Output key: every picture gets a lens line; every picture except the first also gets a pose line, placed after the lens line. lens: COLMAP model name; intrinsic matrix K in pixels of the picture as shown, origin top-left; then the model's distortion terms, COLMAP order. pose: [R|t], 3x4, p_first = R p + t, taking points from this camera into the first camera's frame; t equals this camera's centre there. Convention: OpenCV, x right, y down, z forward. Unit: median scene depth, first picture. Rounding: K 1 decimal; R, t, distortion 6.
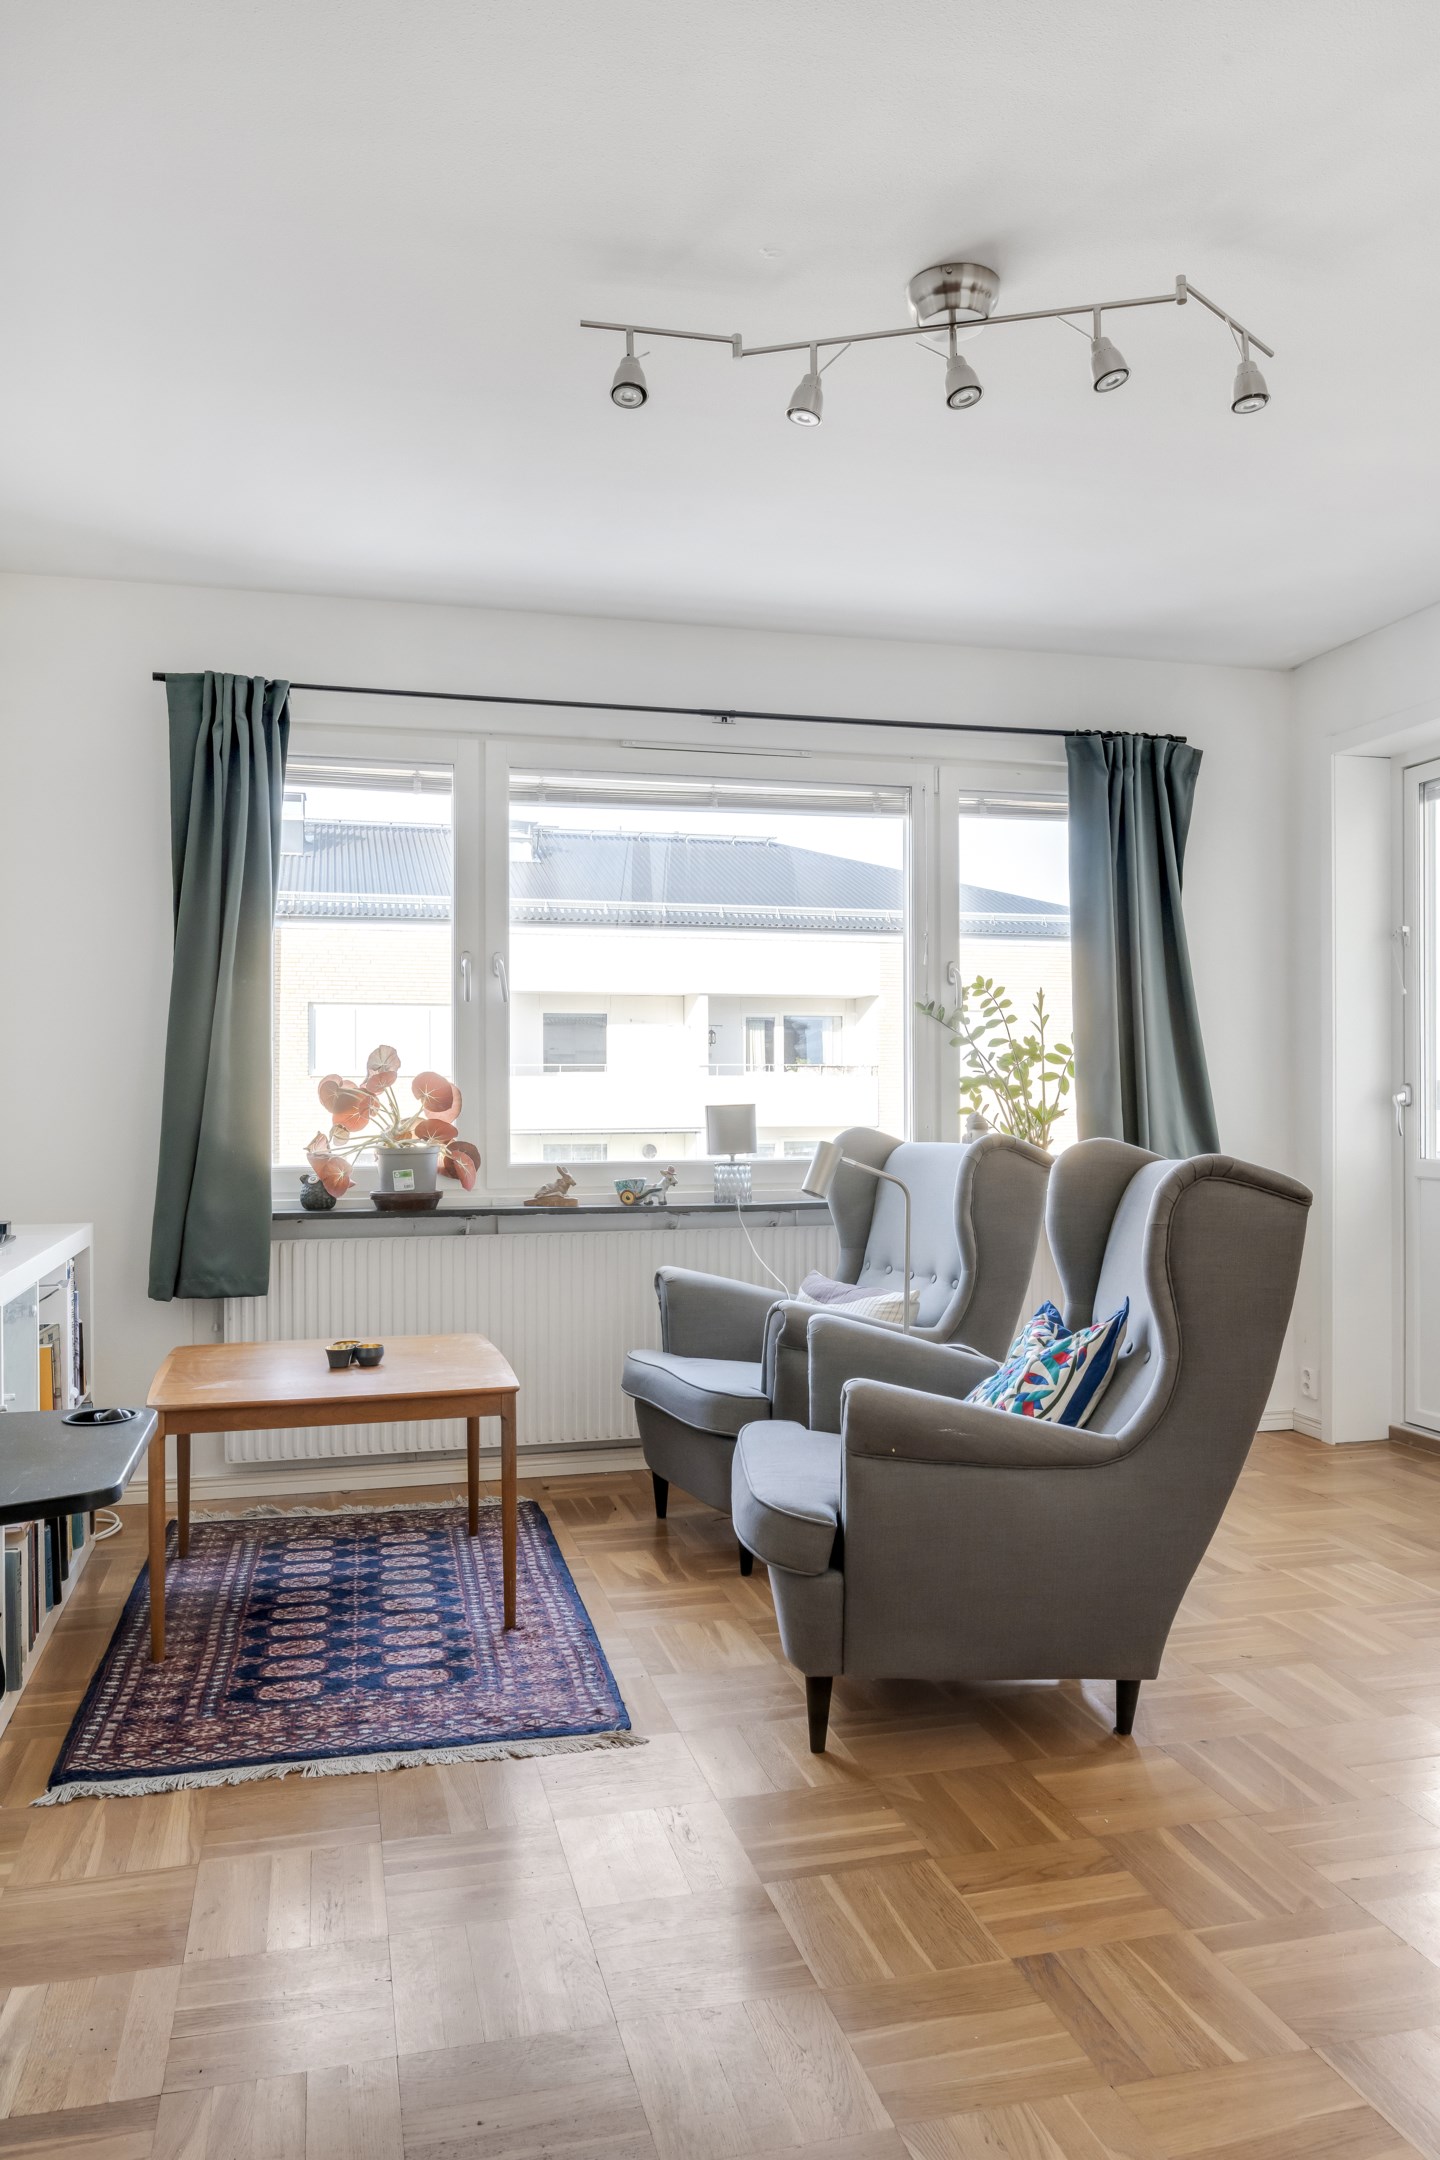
lens RADIAL K [[1505.8, 0, 740.6], [0, 1505.8, 1109.0], [0, 0, 1]] dist [0.006793, -0.000211]
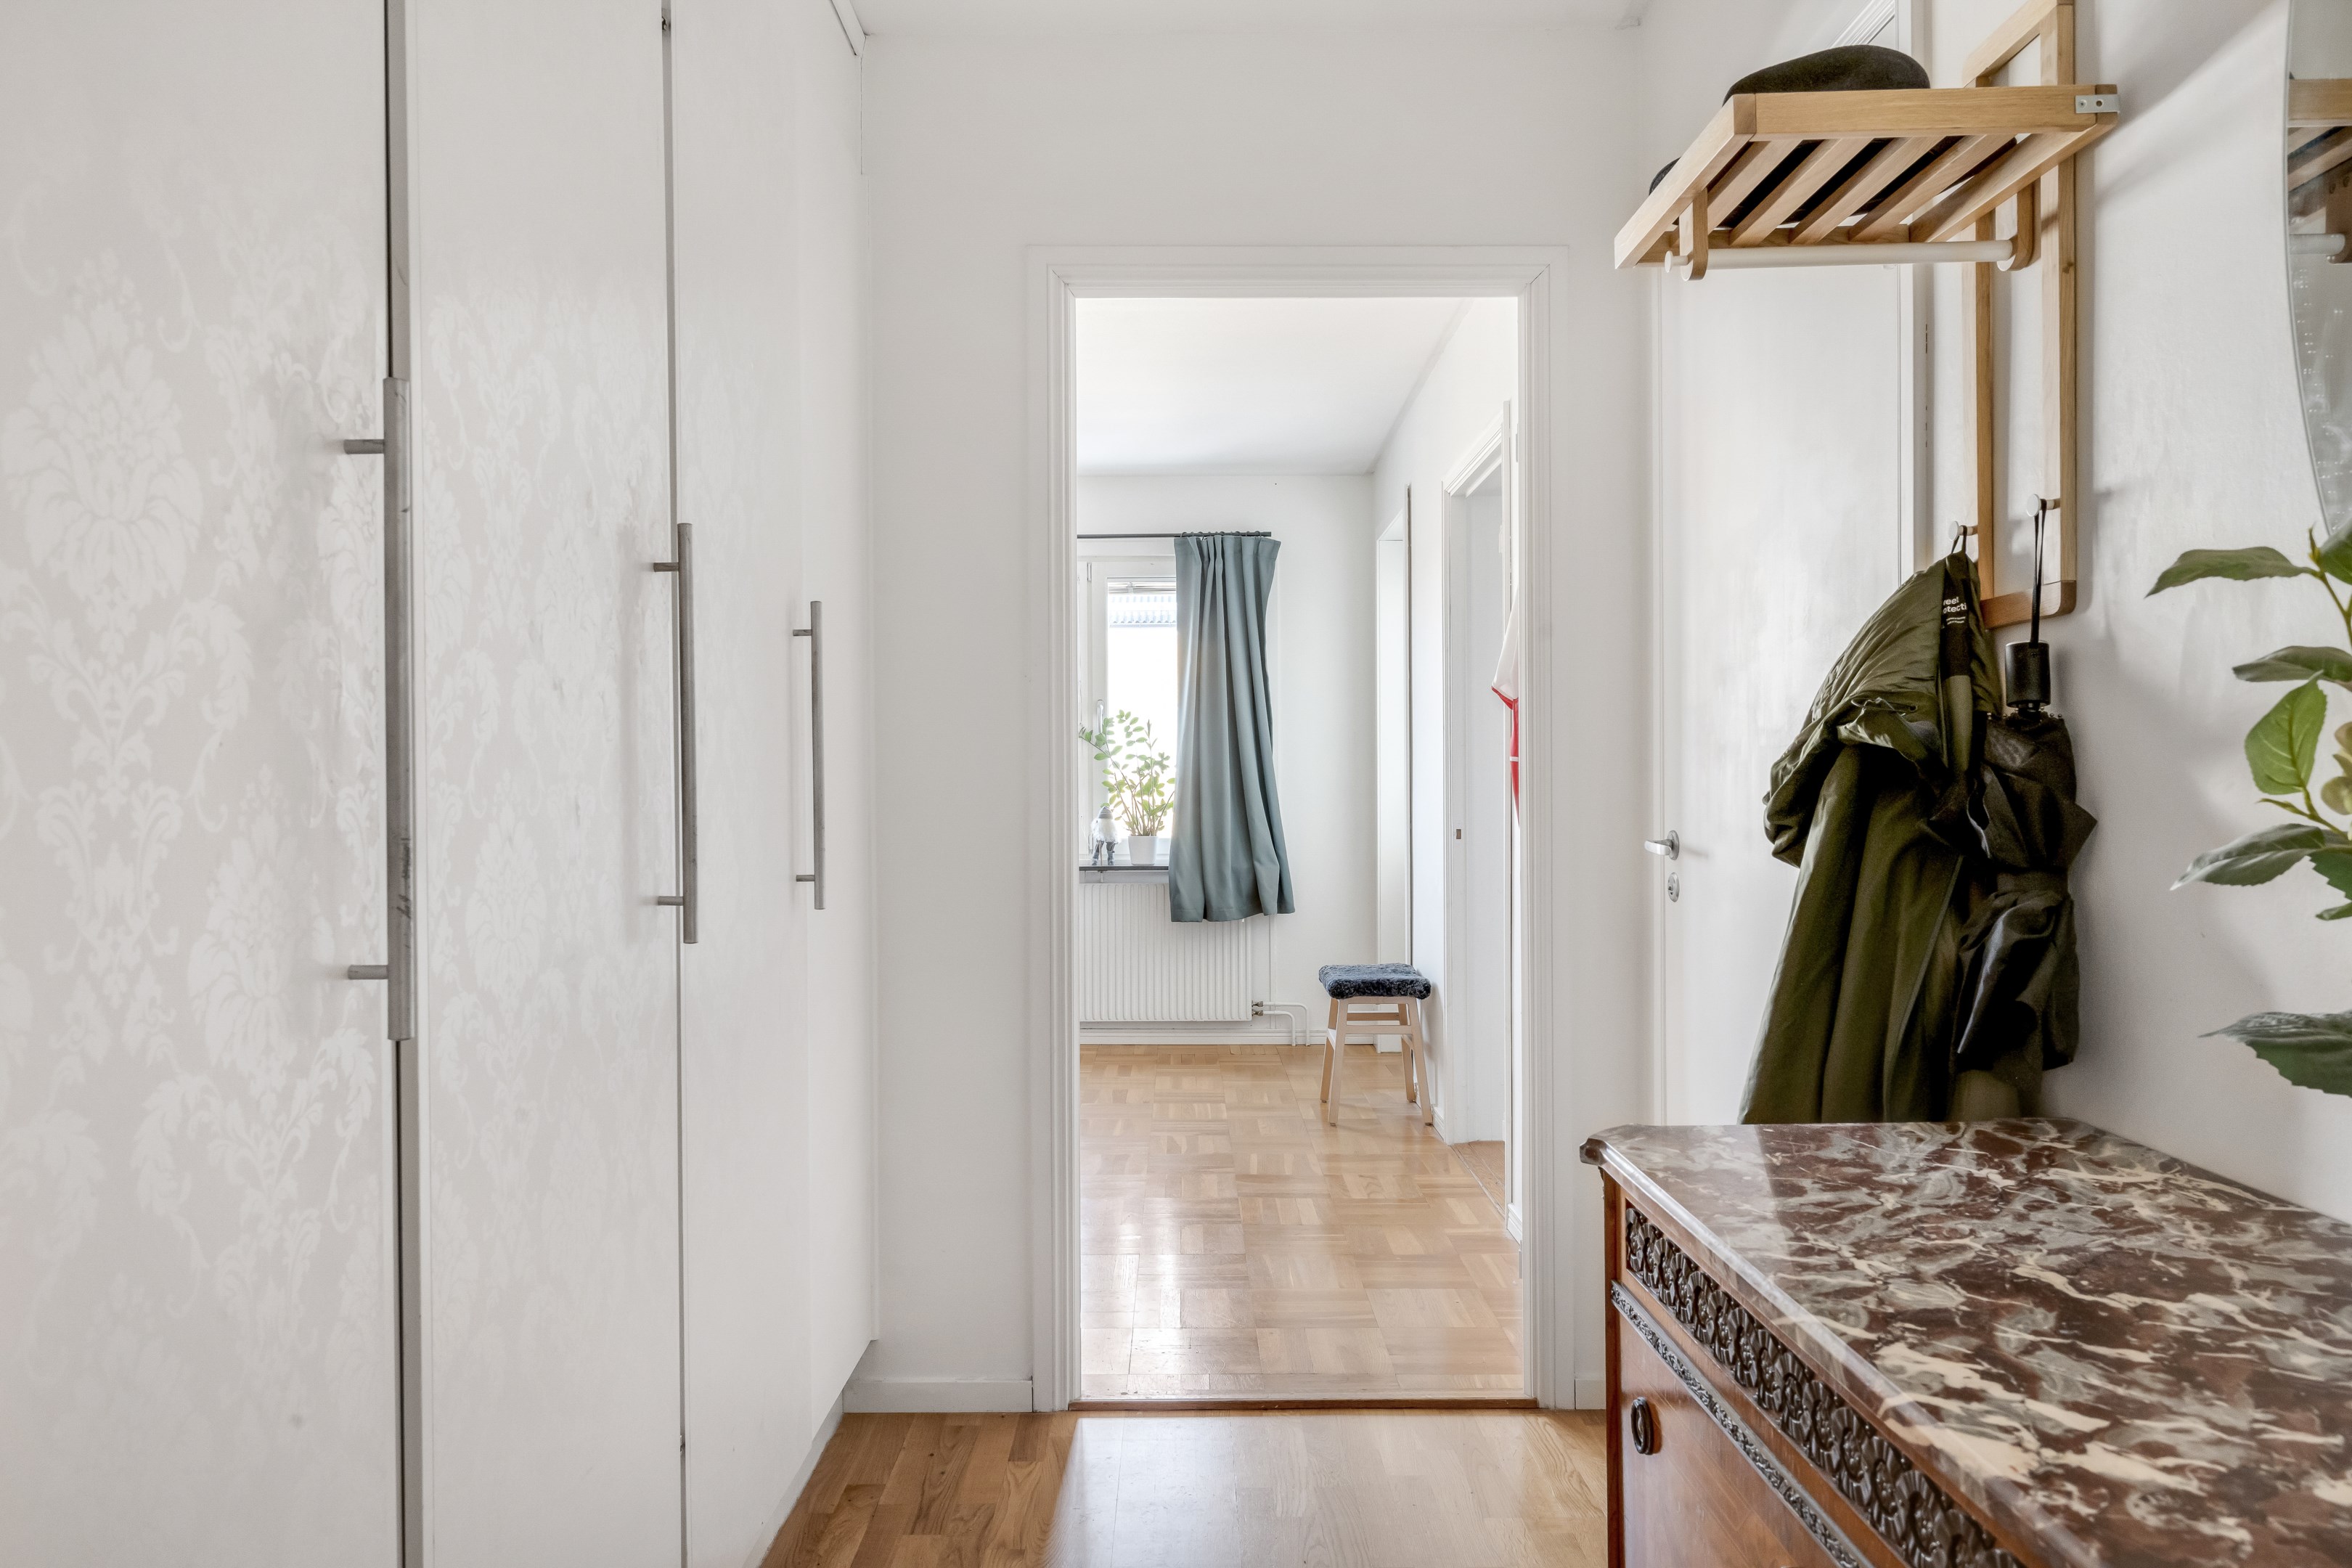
lens RADIAL K [[1639.7, 0, 1173.3], [0, 1639.7, 791.1], [0, 0, 1]] dist [0.006793, -0.000211]
pose [[0.964258, -0.002580, -0.264953, 0.680564], [-0.000320, 0.999941, -0.010902, 0.005359], [0.264965, 0.010597, 0.964200, -0.514000]]
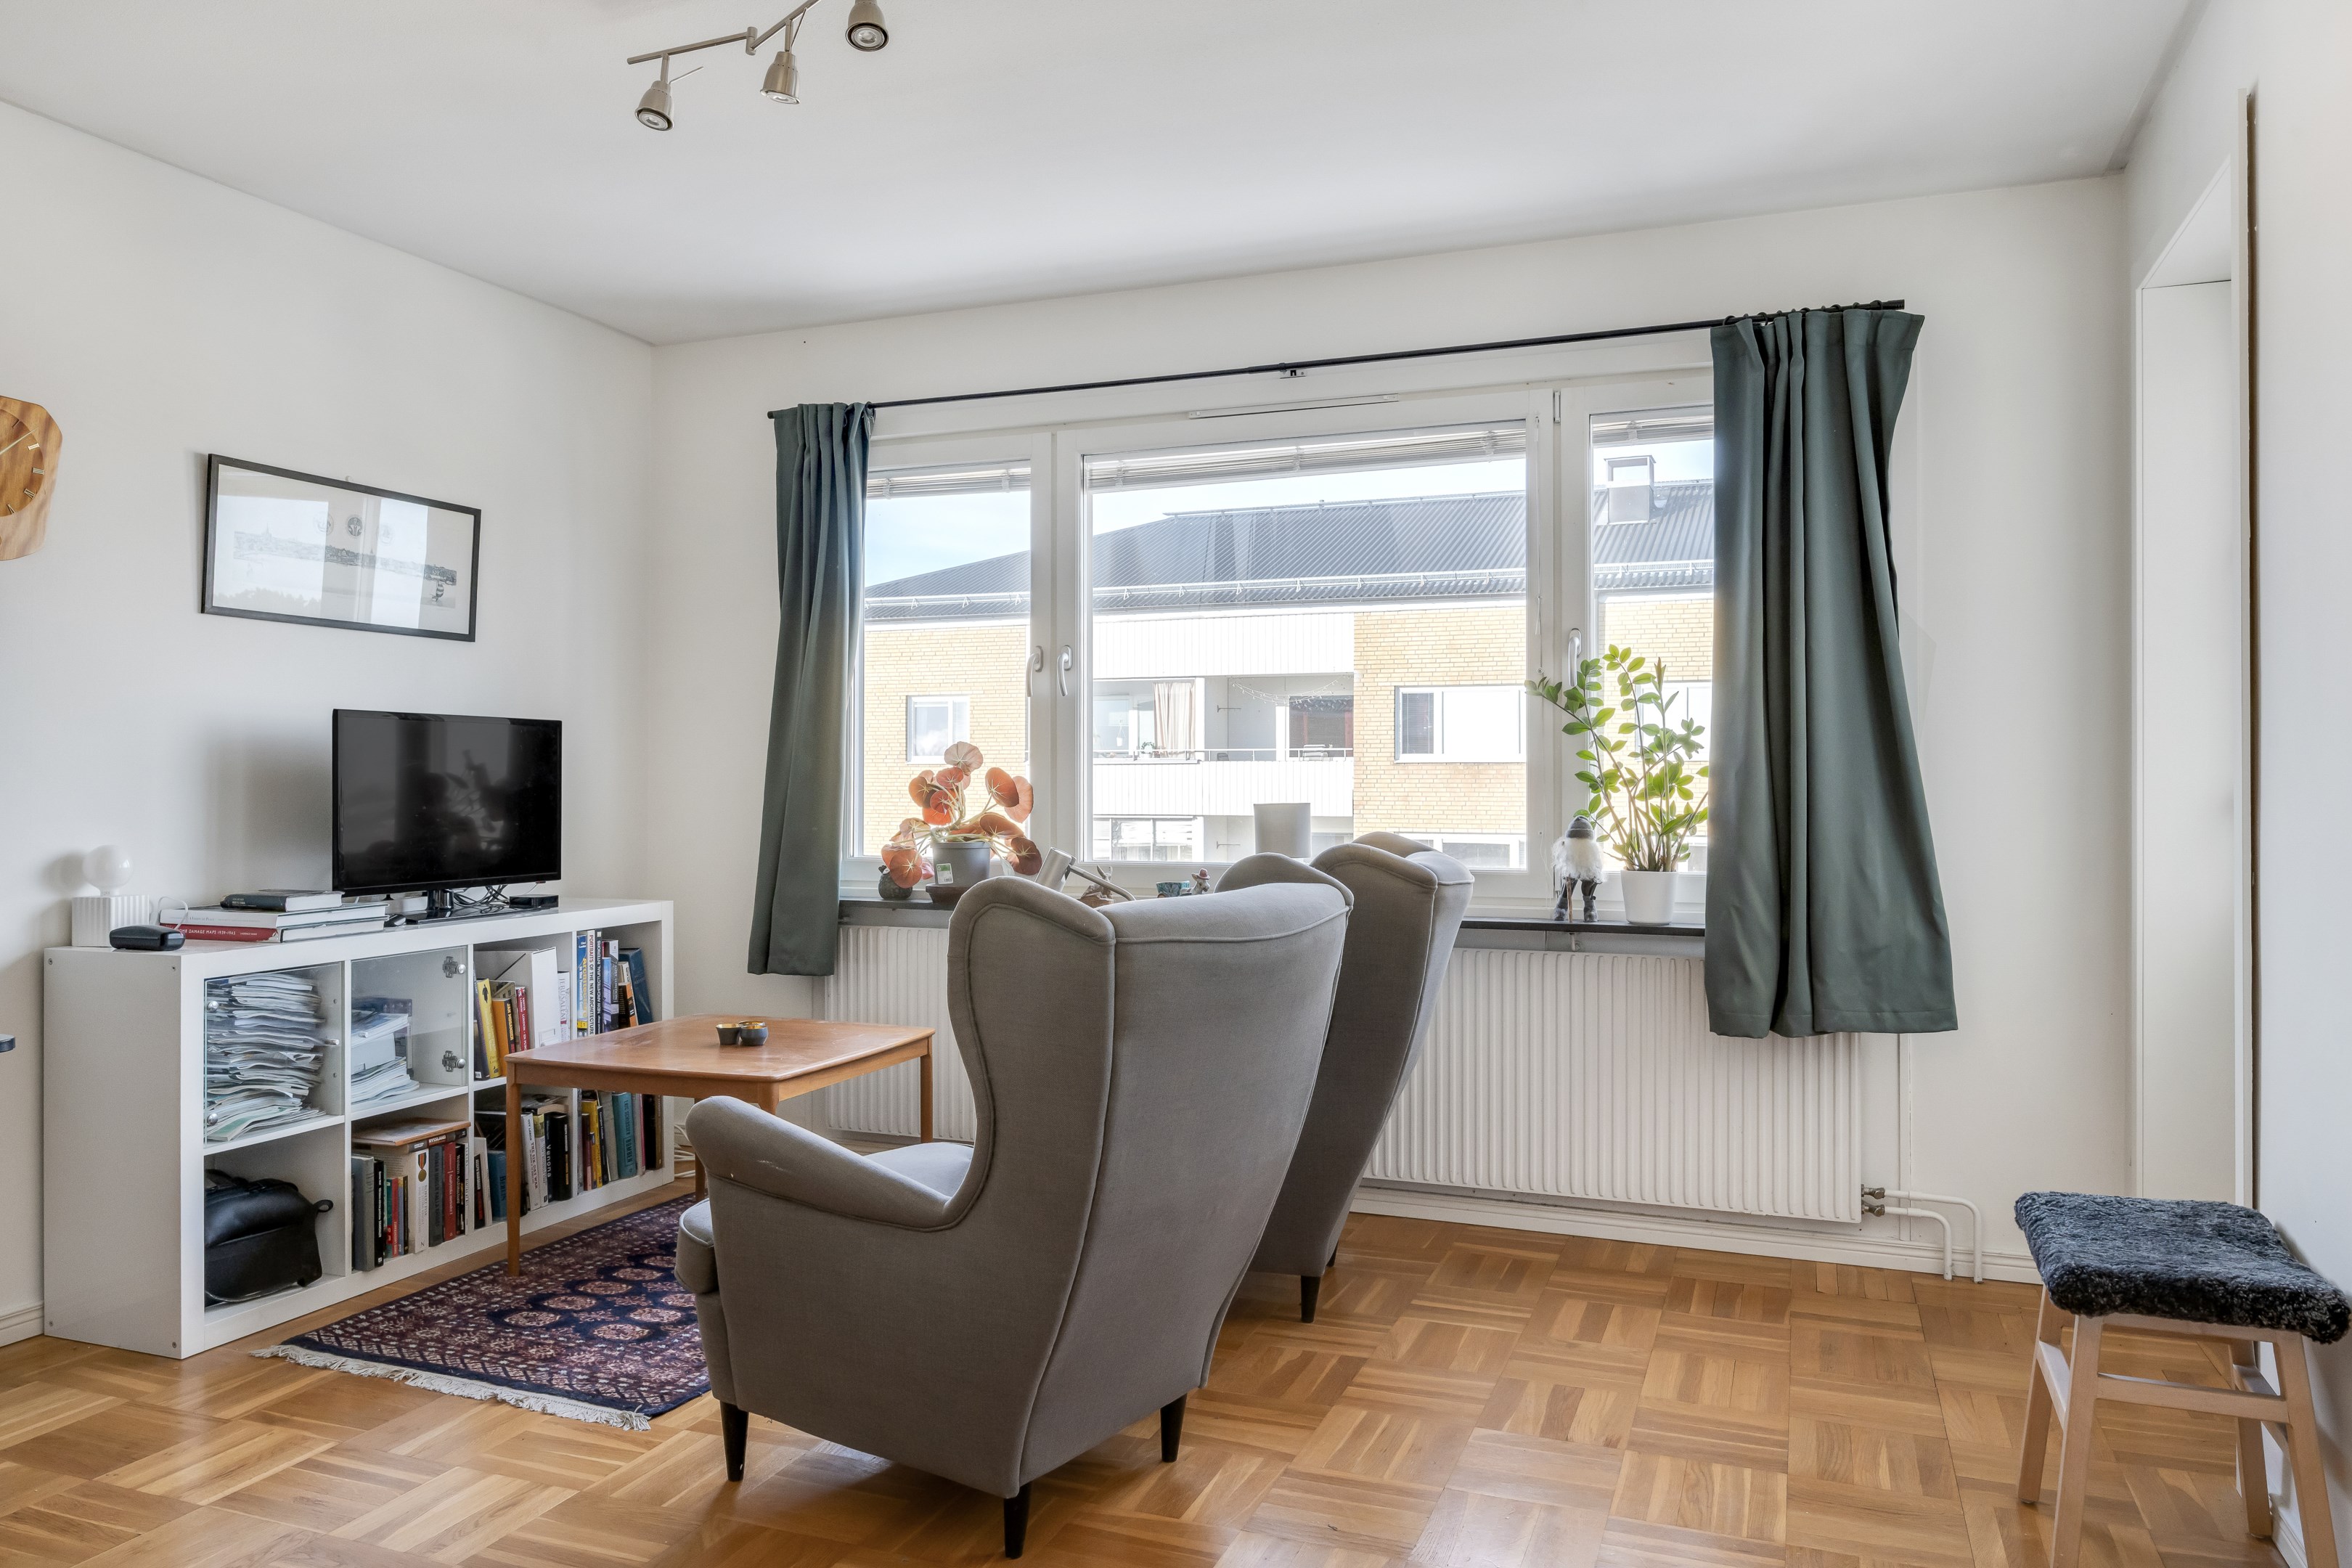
lens RADIAL K [[1639.7, 0, 1180.6], [0, 1639.7, 768.3], [0, 0, 1]] dist [0.006793, -0.000211]
pose [[0.808792, -0.000006, -0.588094, 0.538880], [-0.008168, 0.999903, -0.011243, -0.012449], [0.588038, 0.013897, 0.808714, 0.183905]]
